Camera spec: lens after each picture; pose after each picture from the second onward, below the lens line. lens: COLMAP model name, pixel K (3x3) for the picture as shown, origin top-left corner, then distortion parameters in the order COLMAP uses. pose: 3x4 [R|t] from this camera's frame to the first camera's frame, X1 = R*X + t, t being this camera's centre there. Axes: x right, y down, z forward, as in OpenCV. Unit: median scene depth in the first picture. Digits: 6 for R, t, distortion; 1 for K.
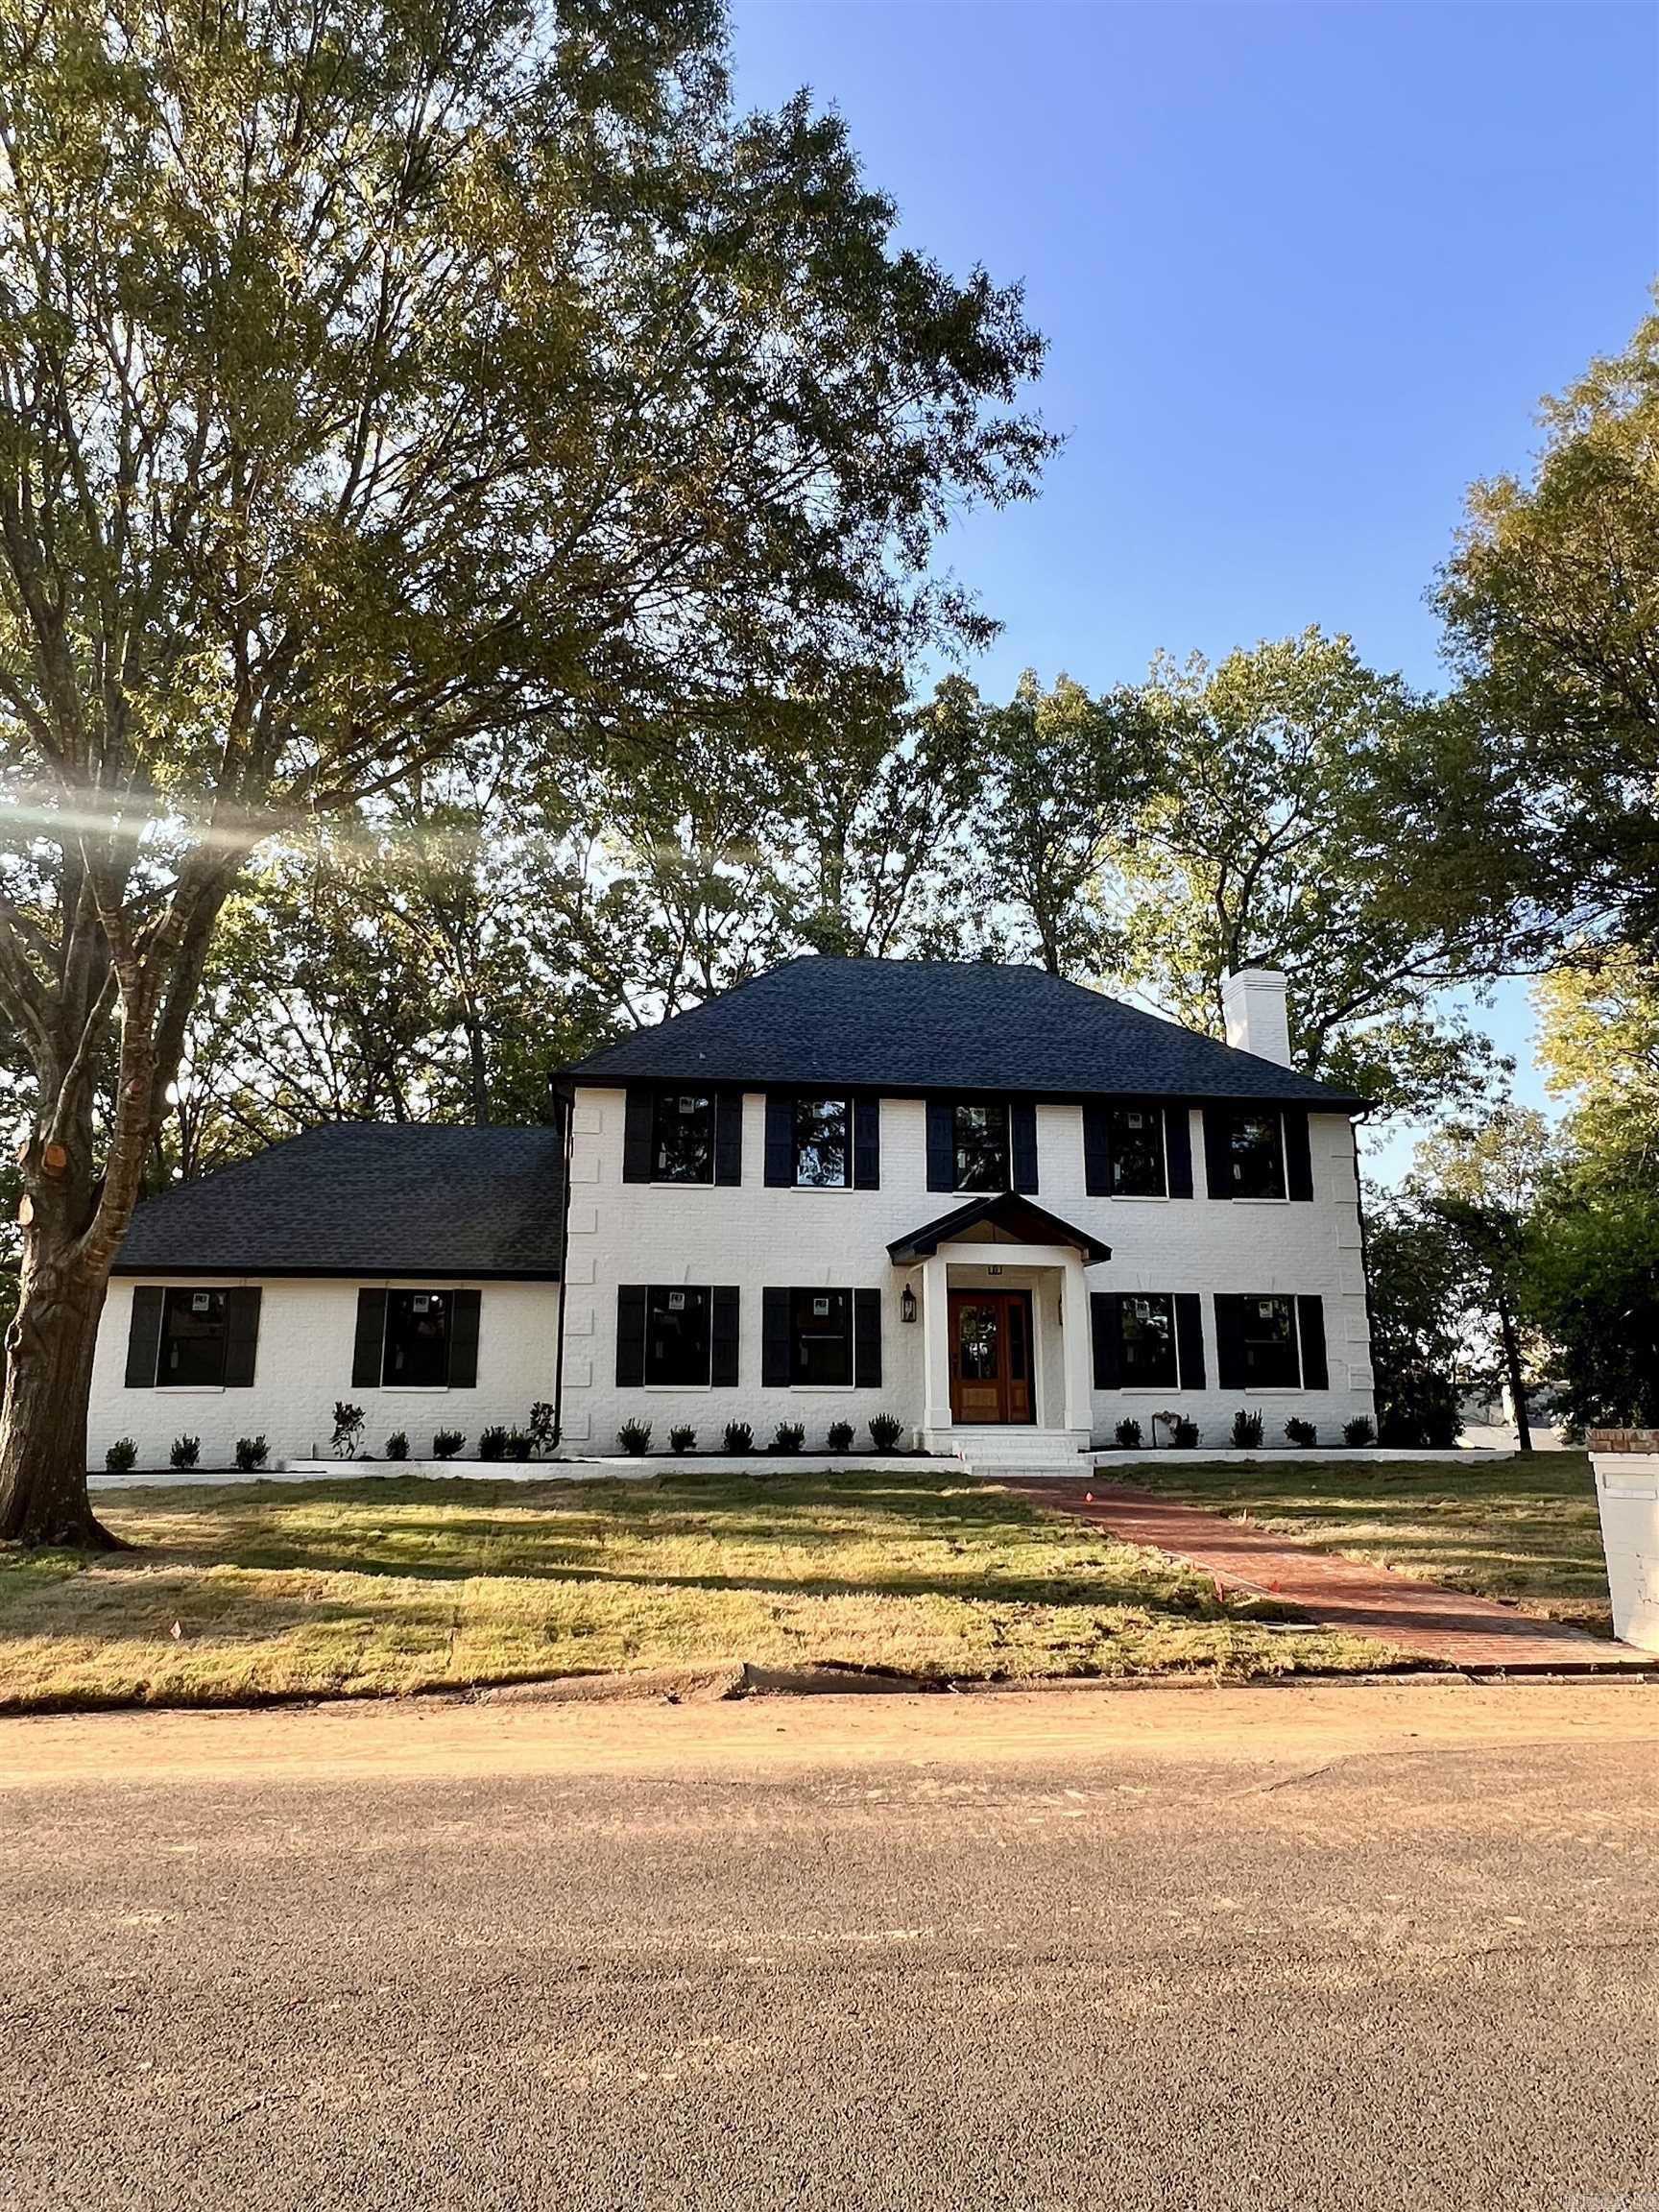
lens RADIAL K [[1352.8, 0, 834.8], [0, 1352.8, 1103.4], [0, 0, 1]] dist [0.004619, 0.000308]
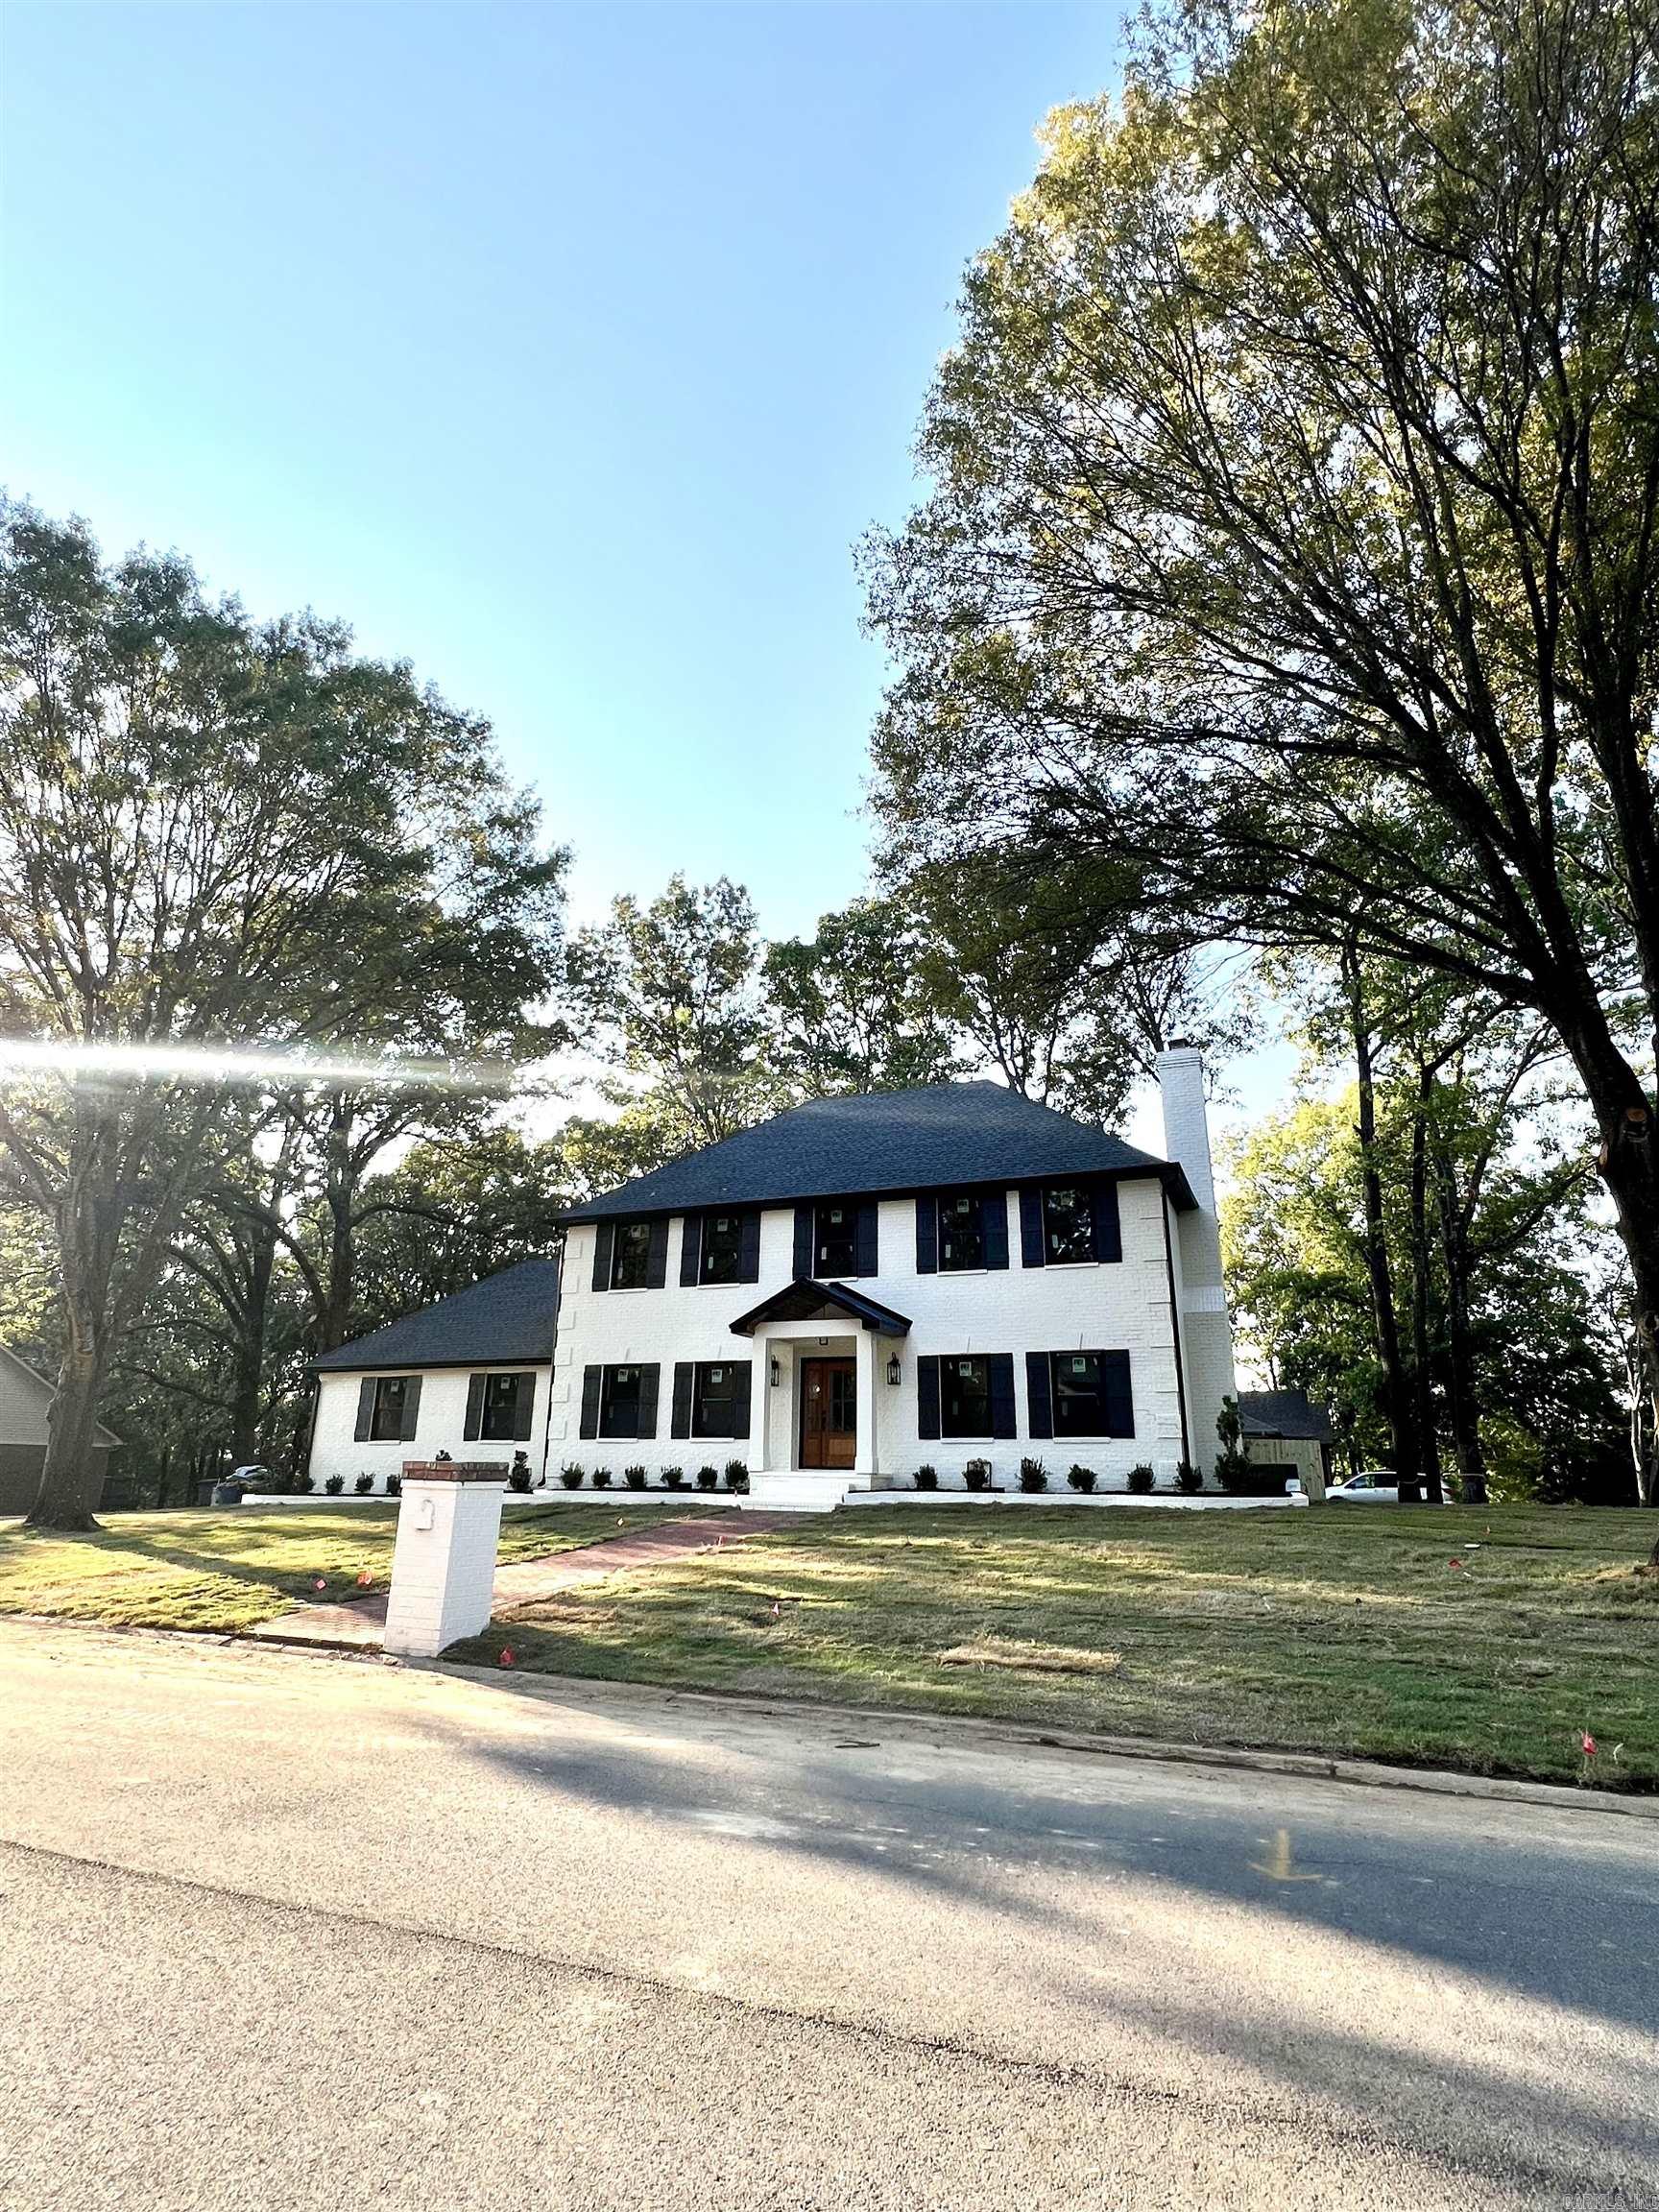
lens RADIAL K [[1073.8, 0, 816.6], [0, 1073.8, 1108.3], [0, 0, 1]] dist [0.004022, -0.000027]
pose [[0.861819, -0.153795, -0.483337, 0.620772], [0.111031, 0.987014, -0.116088, 0.024803], [0.494914, 0.046381, 0.867703, 0.126660]]
